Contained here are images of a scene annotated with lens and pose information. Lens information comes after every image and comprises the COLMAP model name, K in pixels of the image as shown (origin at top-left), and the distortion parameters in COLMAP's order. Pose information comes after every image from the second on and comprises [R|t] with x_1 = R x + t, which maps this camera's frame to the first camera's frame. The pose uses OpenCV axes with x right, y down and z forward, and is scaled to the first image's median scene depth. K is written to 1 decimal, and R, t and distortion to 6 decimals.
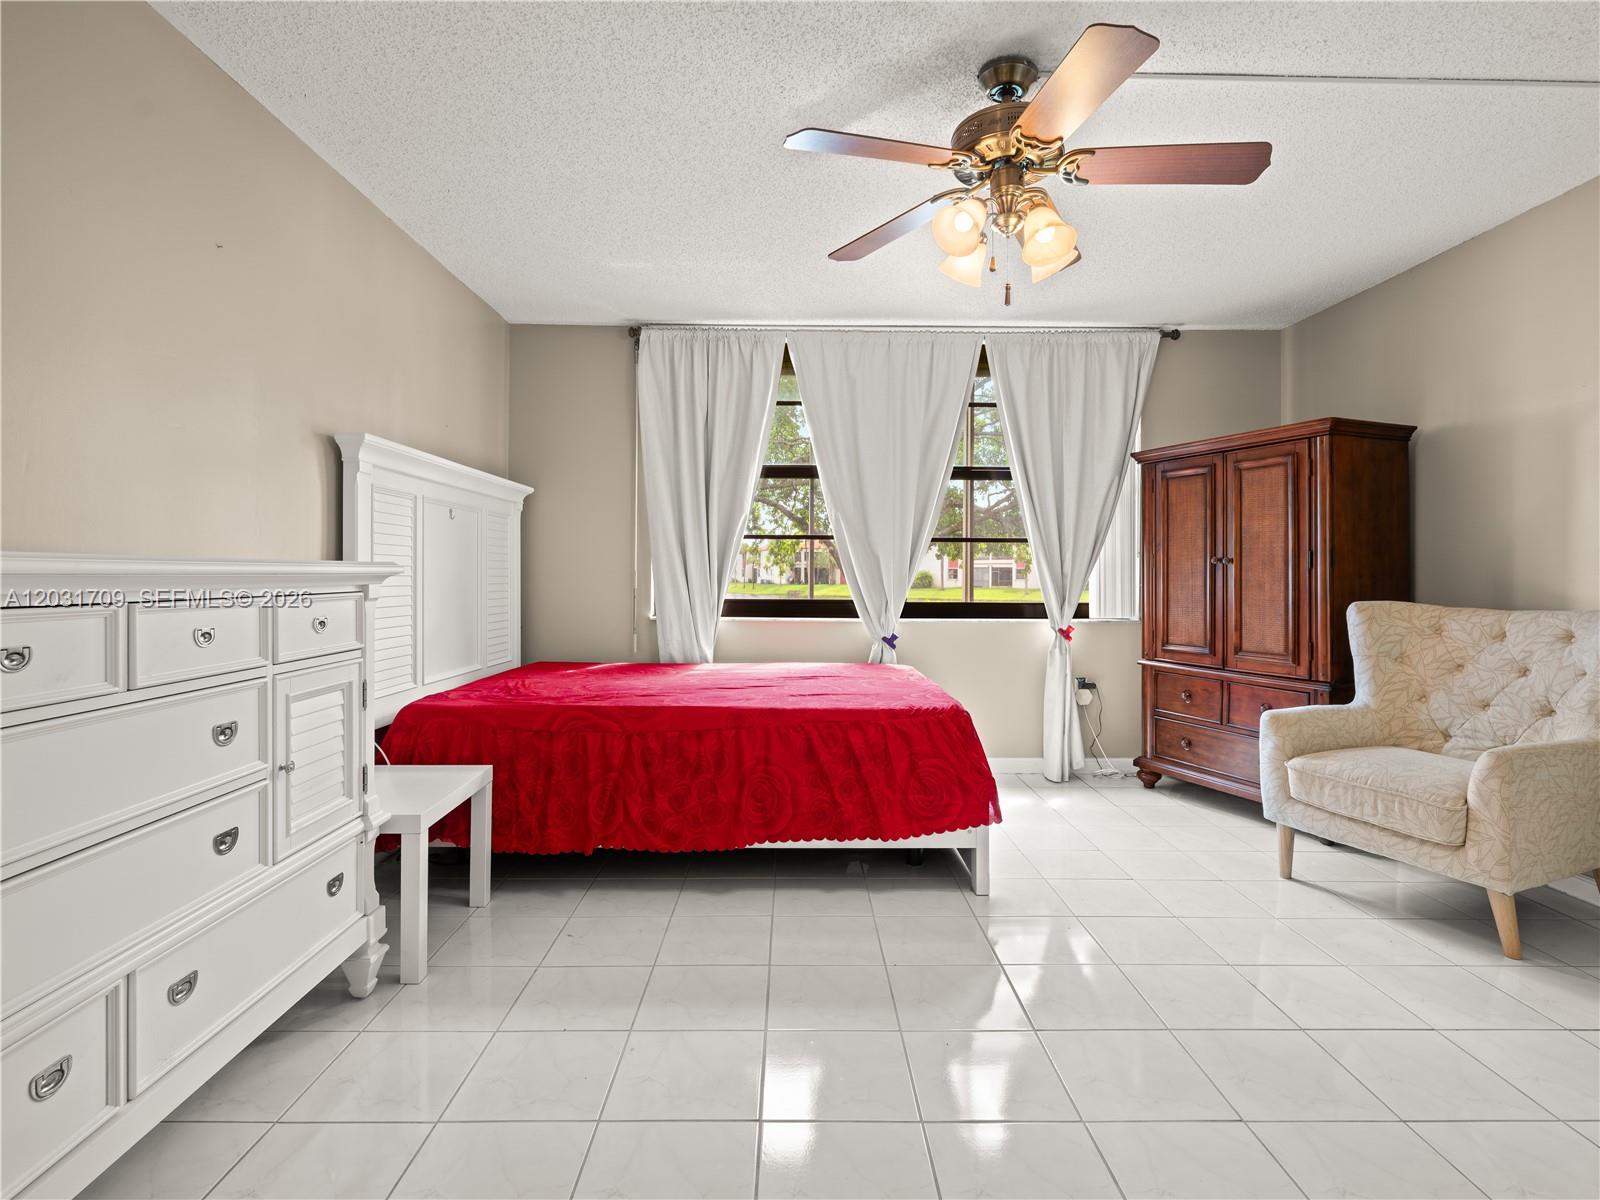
lens RADIAL K [[806.8, 0, 796.9], [0, 806.8, 595.8], [0, 0, 1]] dist [-0.001935, 0.005920]
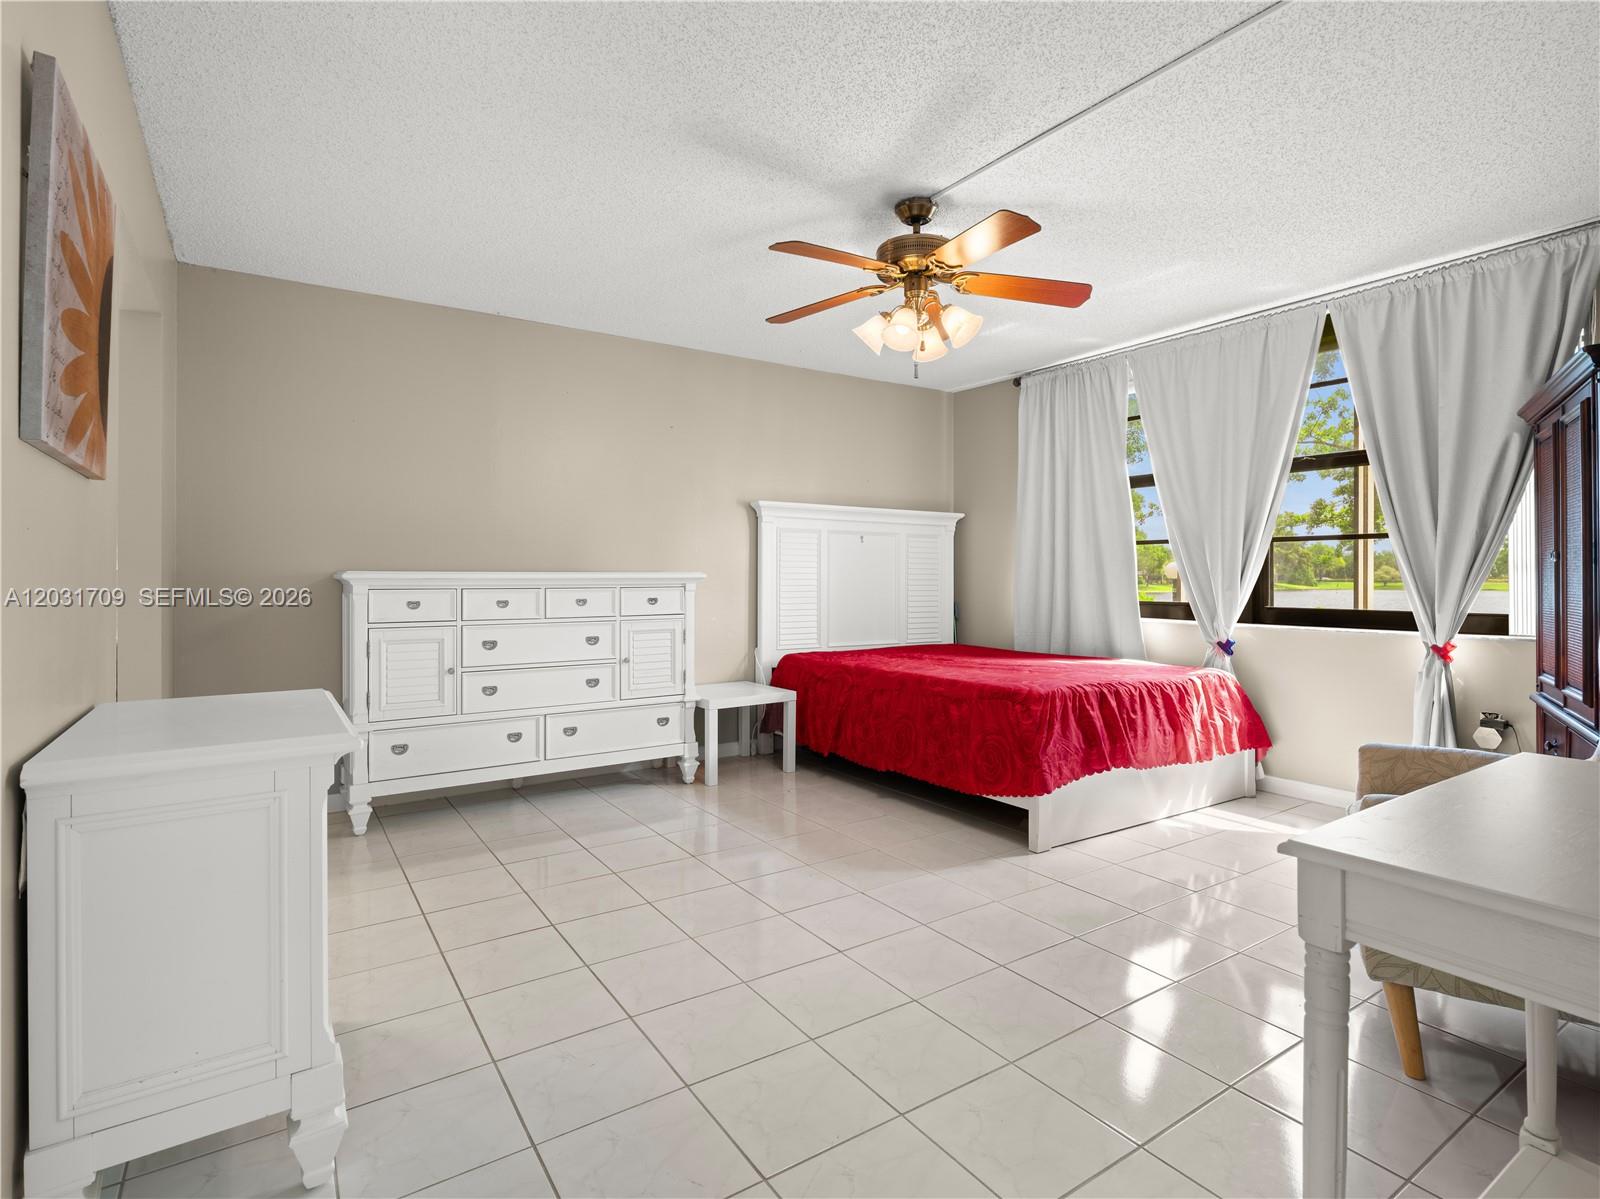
lens RADIAL K [[806.8, 0, 791.7], [0, 806.8, 586.3], [0, 0, 1]] dist [-0.001935, 0.005920]
pose [[0.551545, 0.003746, -0.834137, 0.642627], [-0.020772, 0.999741, -0.009245, 0.003601], [0.833886, 0.022426, 0.551481, 0.040473]]
